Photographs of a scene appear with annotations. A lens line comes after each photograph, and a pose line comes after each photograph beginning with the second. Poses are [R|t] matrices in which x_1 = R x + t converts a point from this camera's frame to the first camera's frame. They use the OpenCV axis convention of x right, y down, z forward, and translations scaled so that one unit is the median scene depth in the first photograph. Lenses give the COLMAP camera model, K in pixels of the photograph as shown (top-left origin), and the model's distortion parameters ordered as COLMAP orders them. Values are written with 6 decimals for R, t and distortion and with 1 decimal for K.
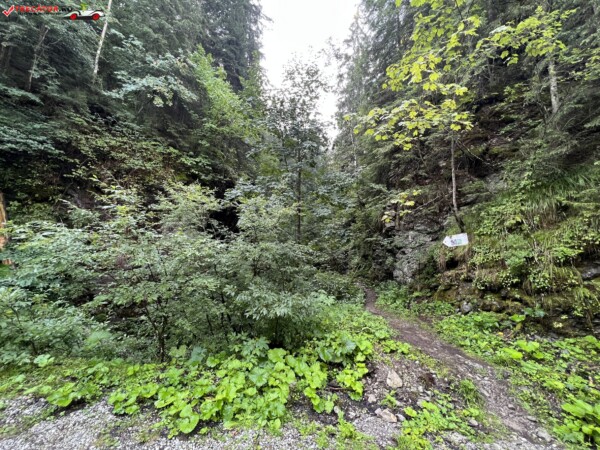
lens RADIAL K [[239.3, 0, 300.2], [0, 239.3, 225.8], [0, 0, 1]] dist [-0.000132, -0.000216]
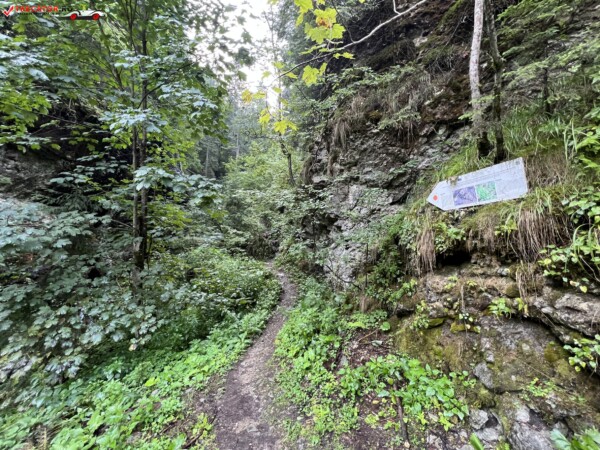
lens RADIAL K [[239.3, 0, 300.2], [0, 239.3, 225.8], [0, 0, 1]] dist [-0.000132, -0.000216]
pose [[0.982281, -0.002031, 0.187404, 0.307317], [-0.015091, 0.995837, 0.089897, 0.073999], [-0.186807, -0.091132, 0.978161, 0.621425]]
